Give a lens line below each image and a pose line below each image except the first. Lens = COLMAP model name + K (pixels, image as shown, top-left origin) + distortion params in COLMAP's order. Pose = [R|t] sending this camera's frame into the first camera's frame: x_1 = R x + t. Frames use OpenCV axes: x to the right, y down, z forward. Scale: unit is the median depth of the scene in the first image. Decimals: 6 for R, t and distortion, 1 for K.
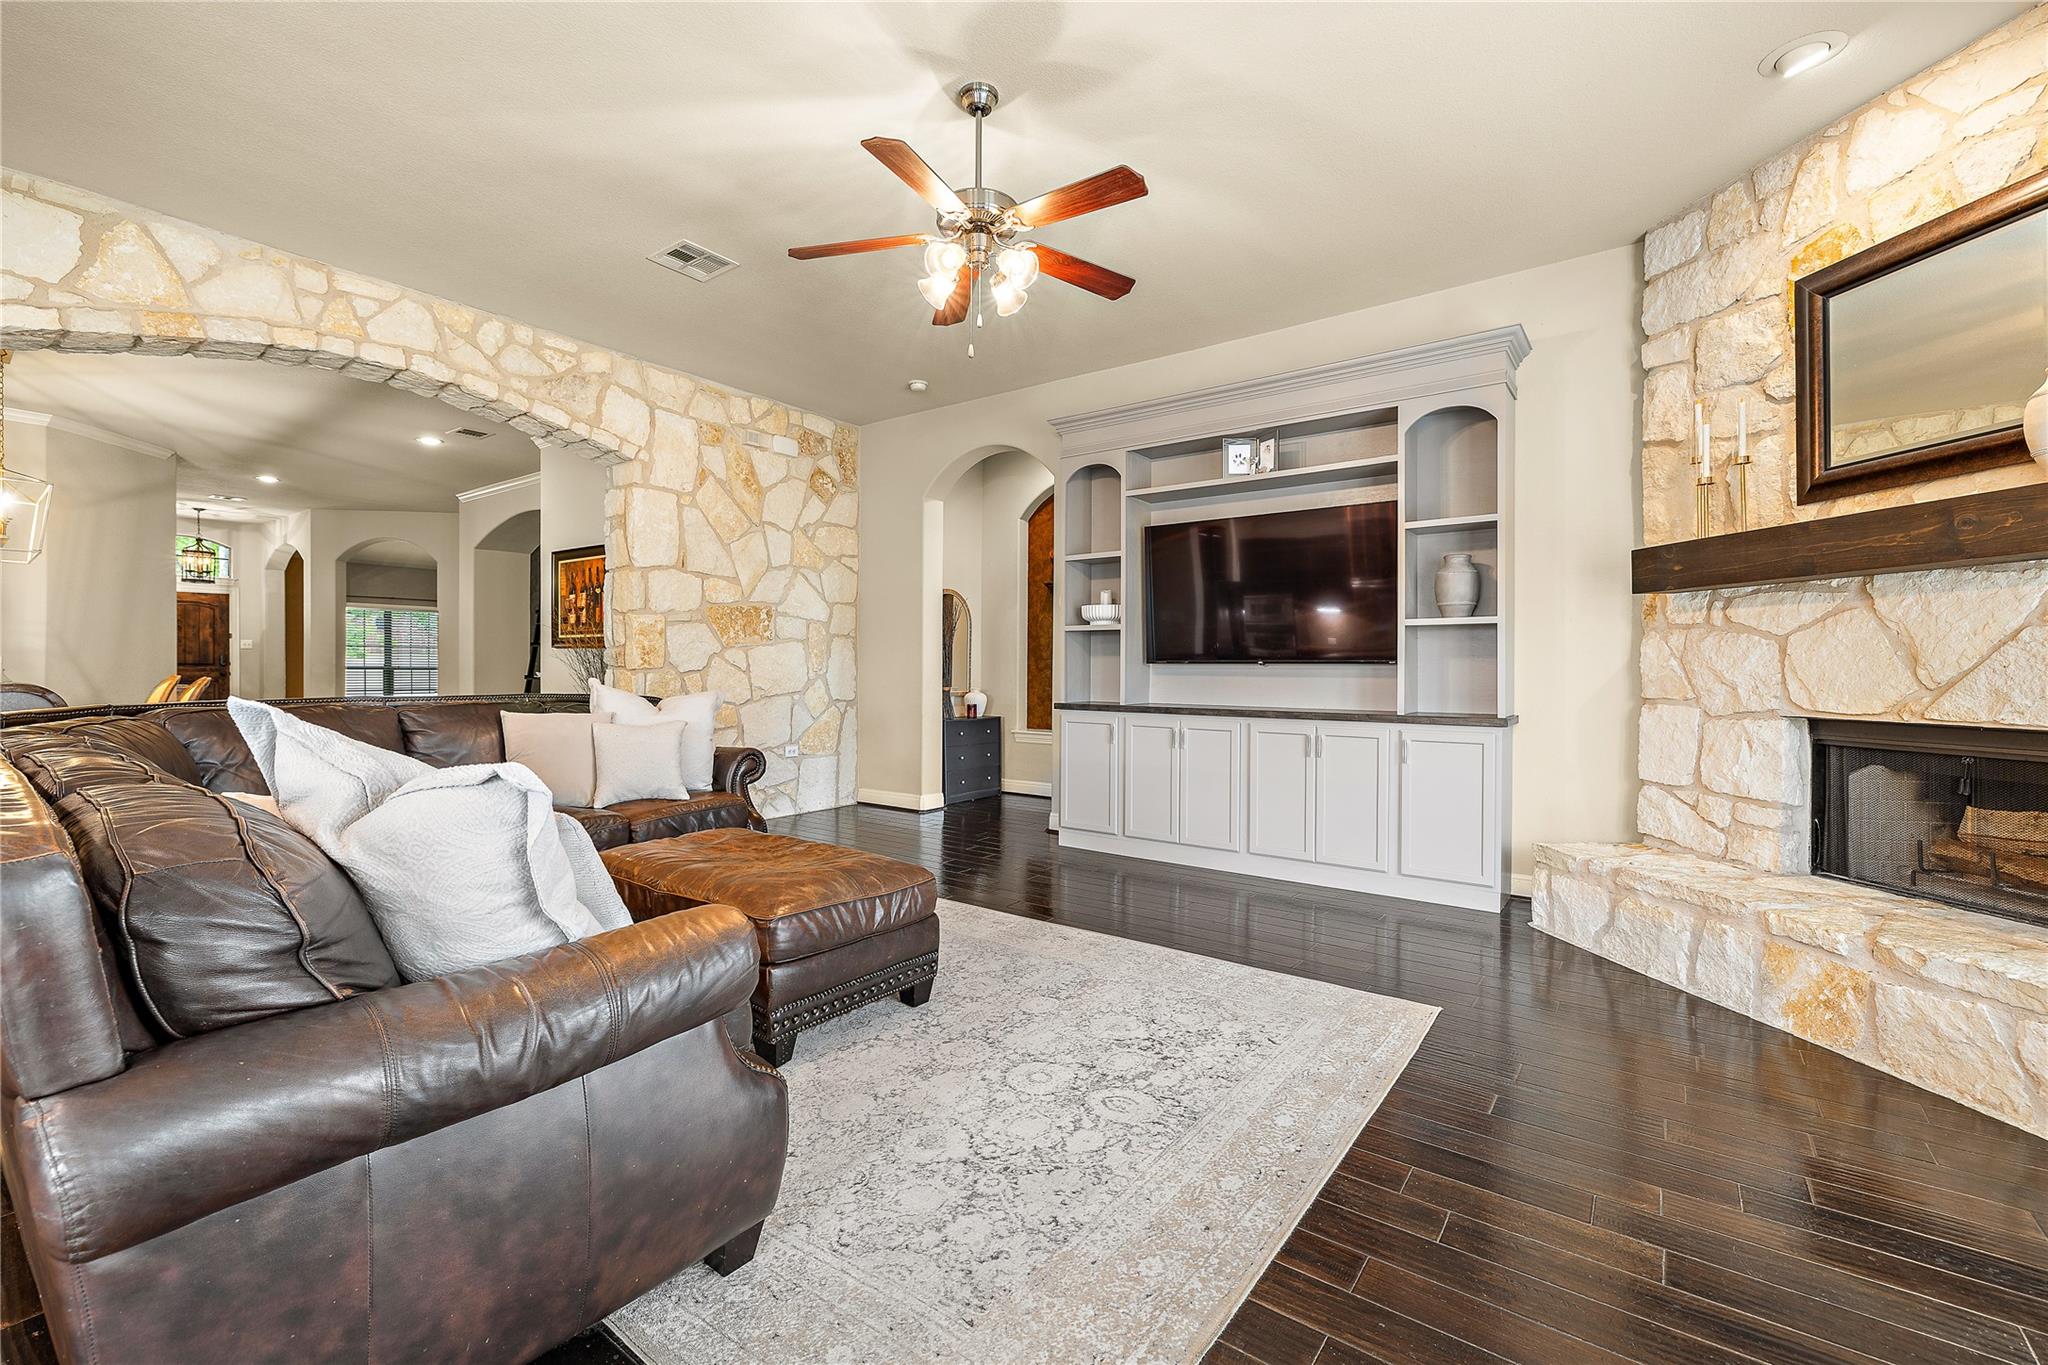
lens RADIAL K [[861.8, 0, 1014.5], [0, 861.8, 674.8], [0, 0, 1]] dist [0.001785, 0.000487]
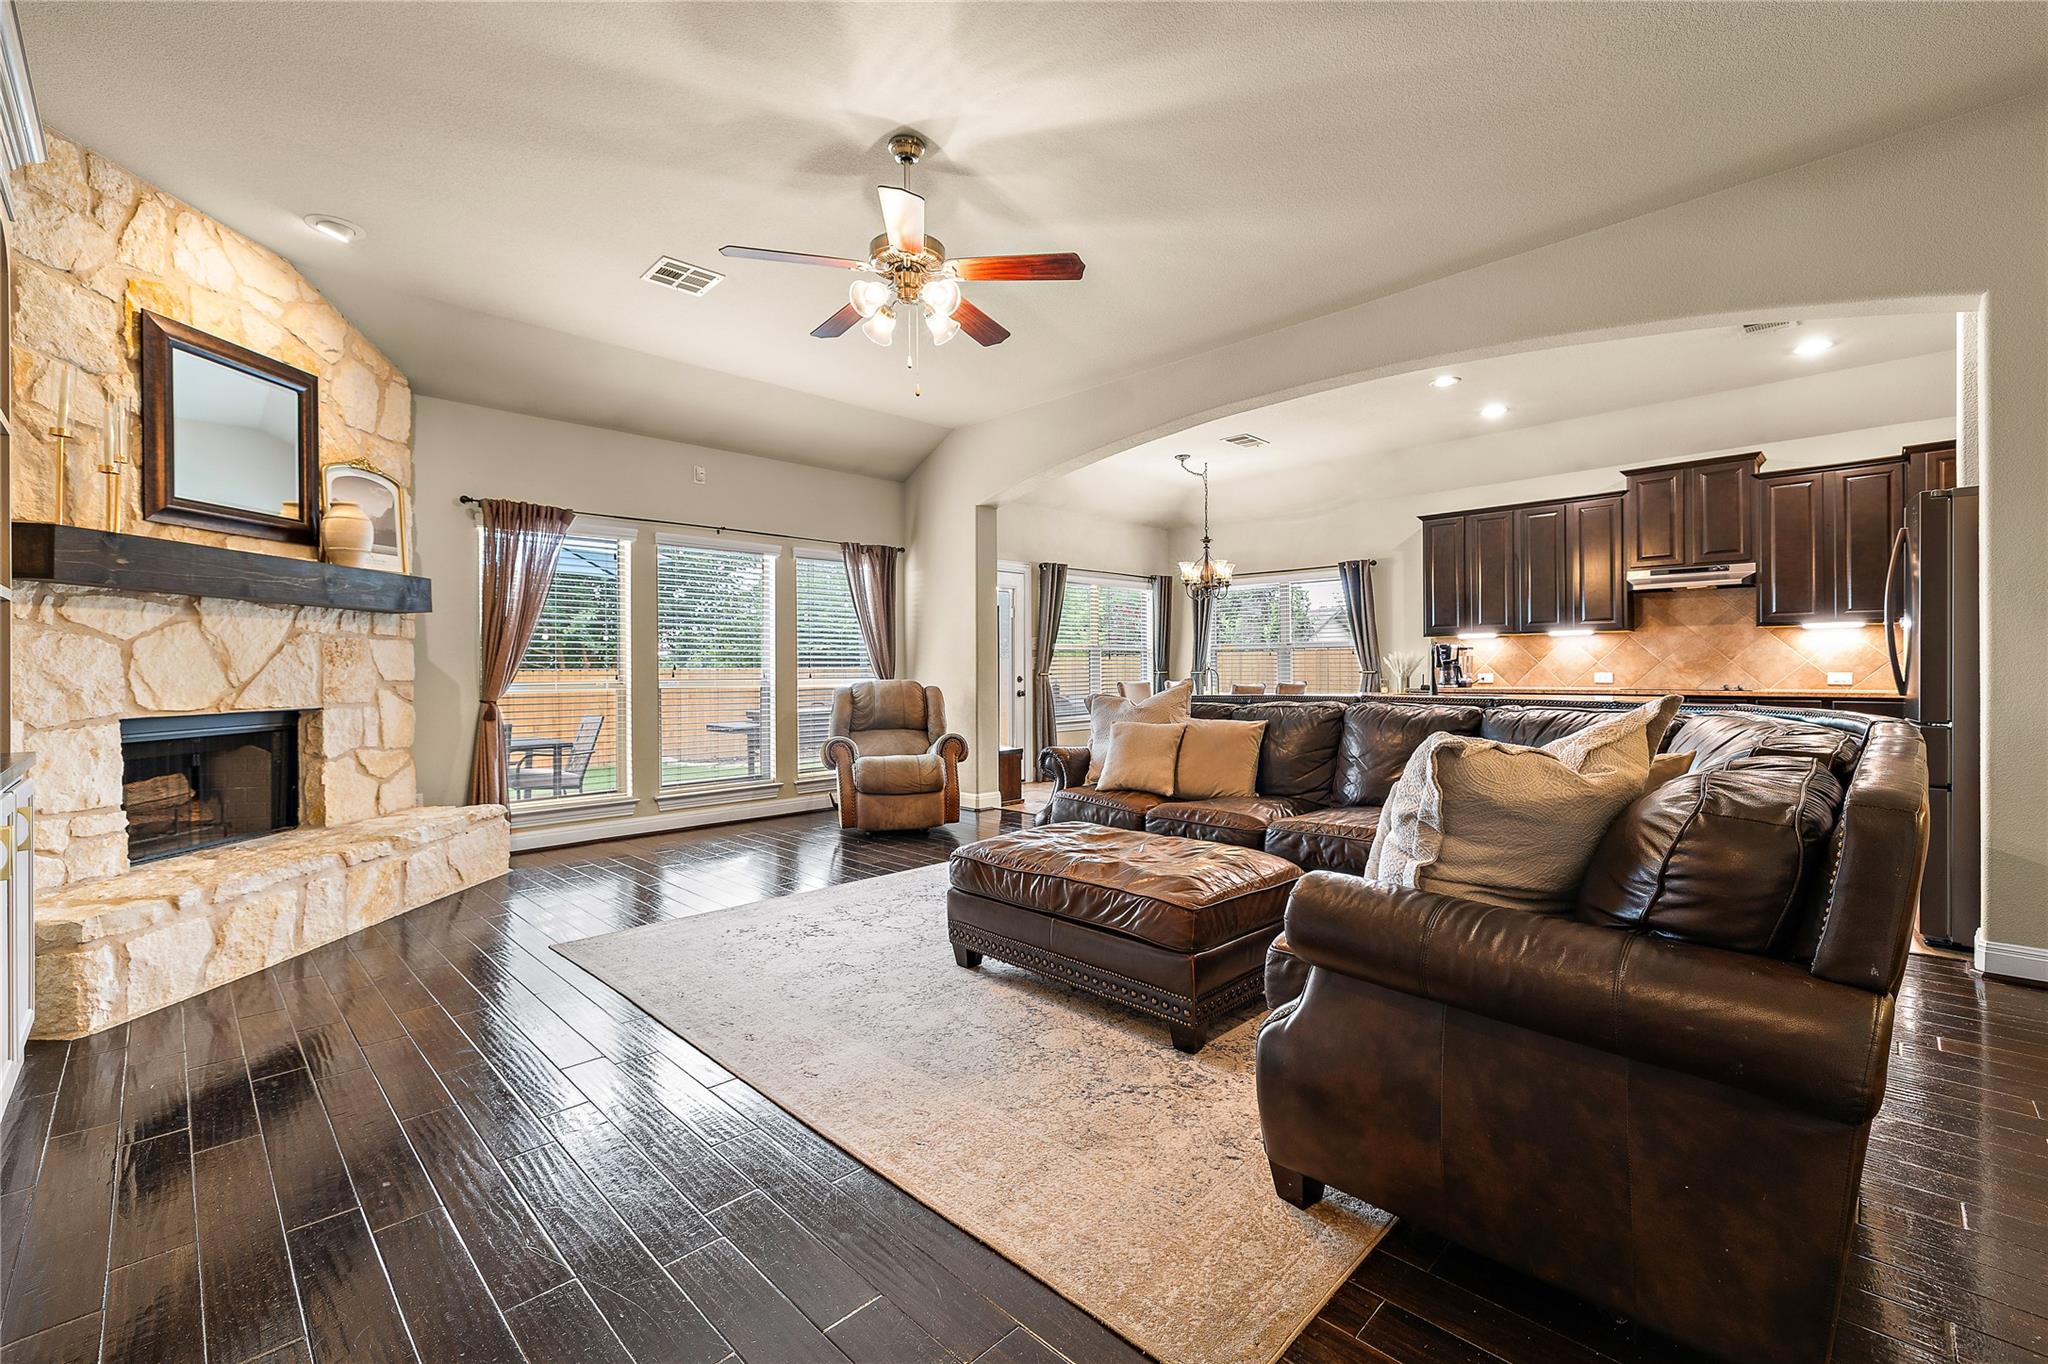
lens RADIAL K [[861.8, 0, 1010.5], [0, 861.8, 668.7], [0, 0, 1]] dist [0.001785, 0.000487]
pose [[-0.988781, 0.002234, 0.149354, -0.219335], [0.003548, 0.999957, 0.008531, -0.012352], [-0.149329, 0.008965, -0.988747, 1.356741]]
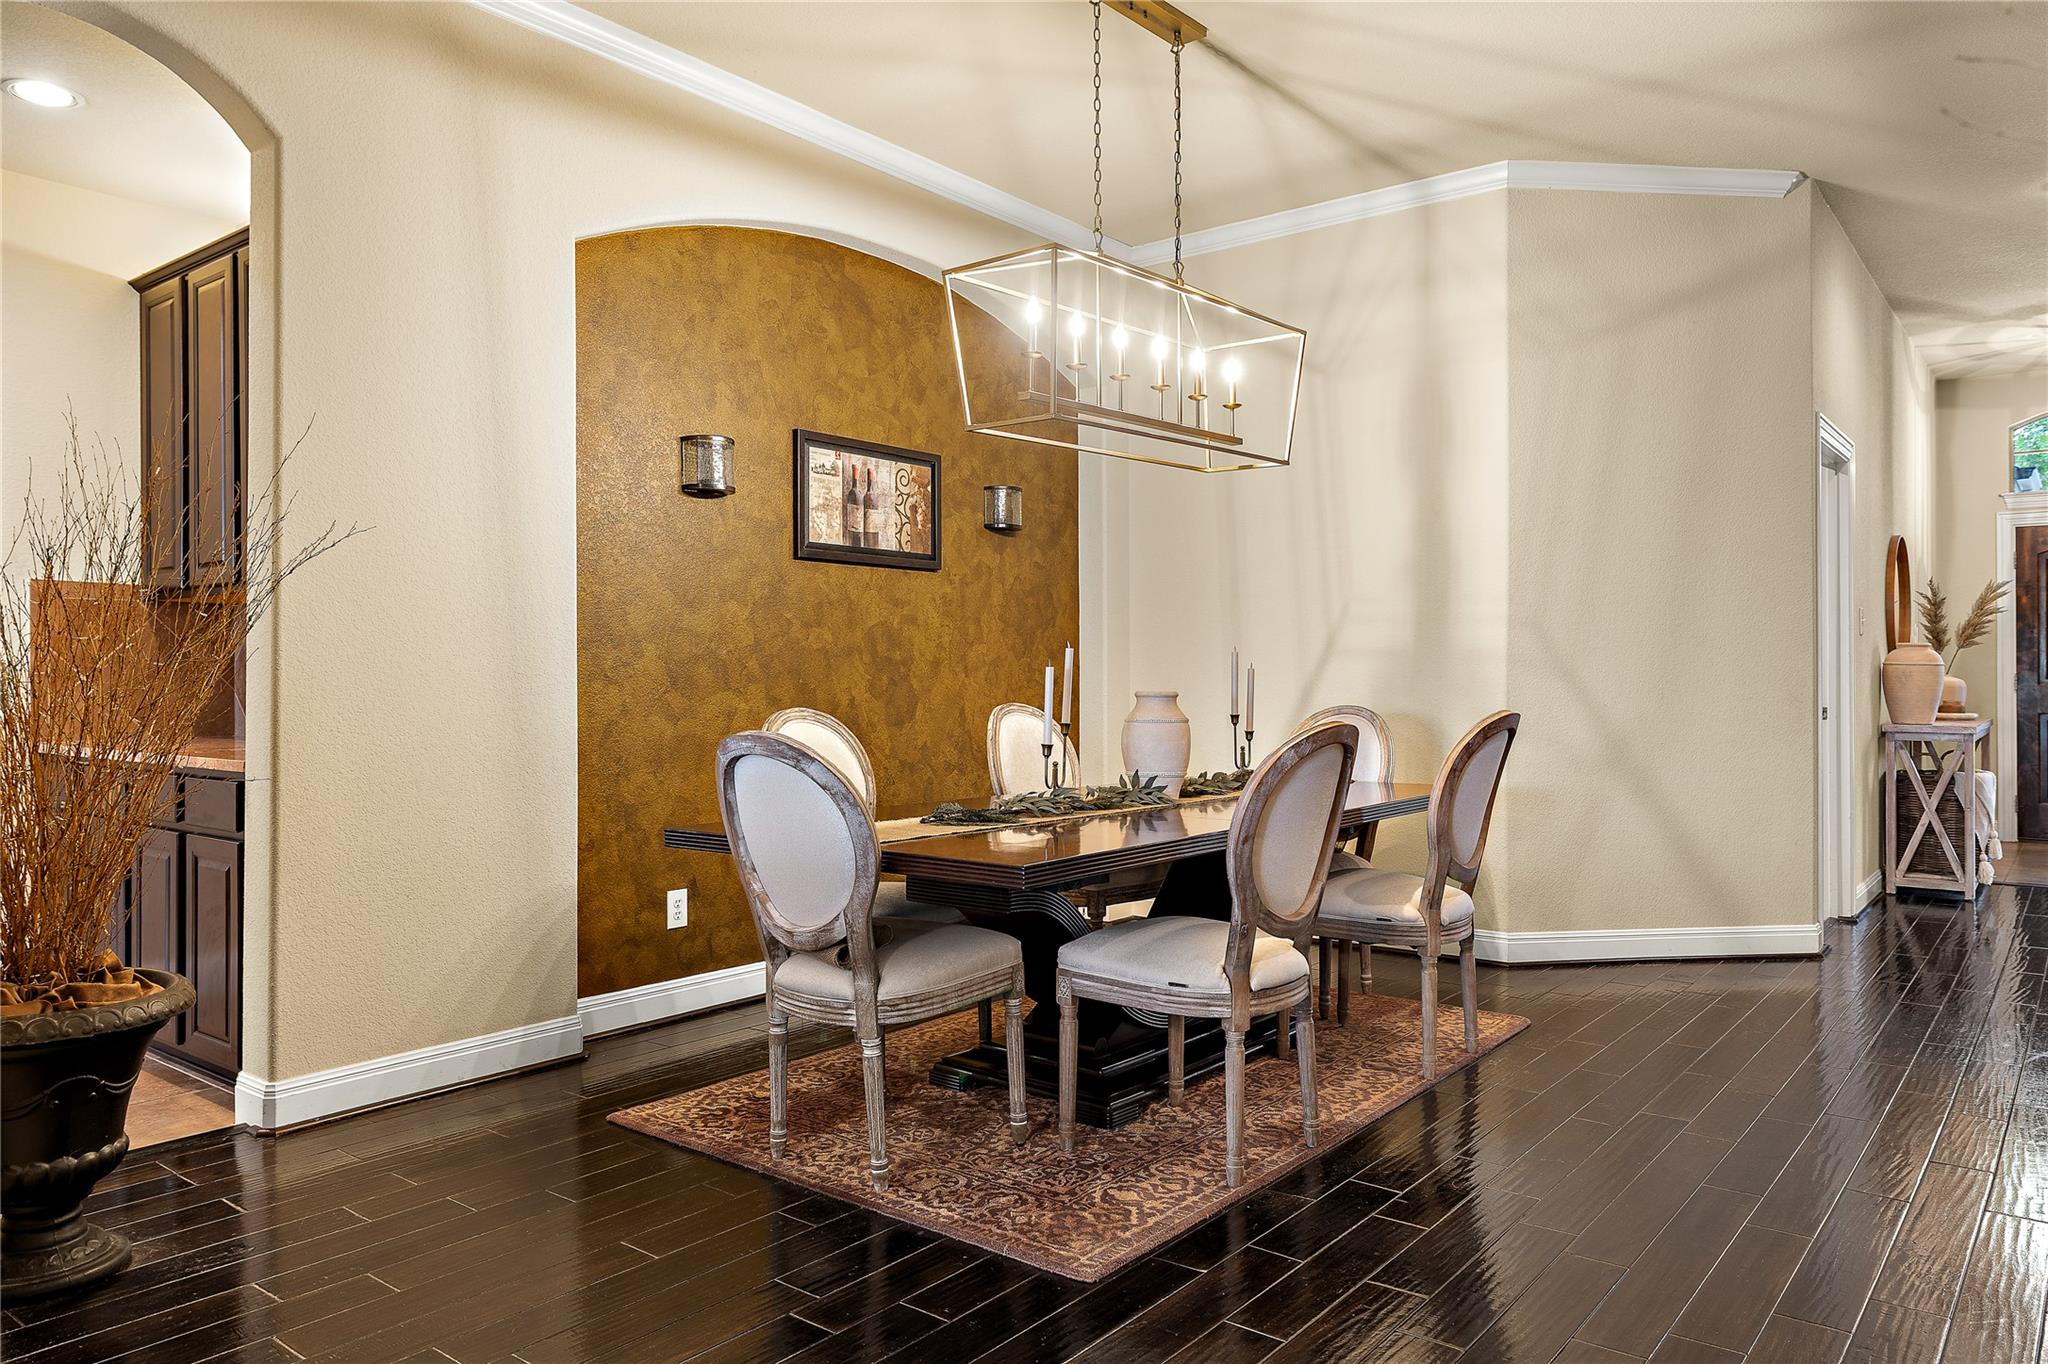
lens RADIAL K [[1357.2, 0, 1034.1], [0, 1357.2, 673.2], [0, 0, 1]] dist [-0.002487, 0.001761]
pose [[-0.029705, -0.008490, -0.999523, -0.545939], [-0.006478, 0.999945, -0.008301, -0.013914], [0.999538, 0.006228, -0.029758, 1.167442]]
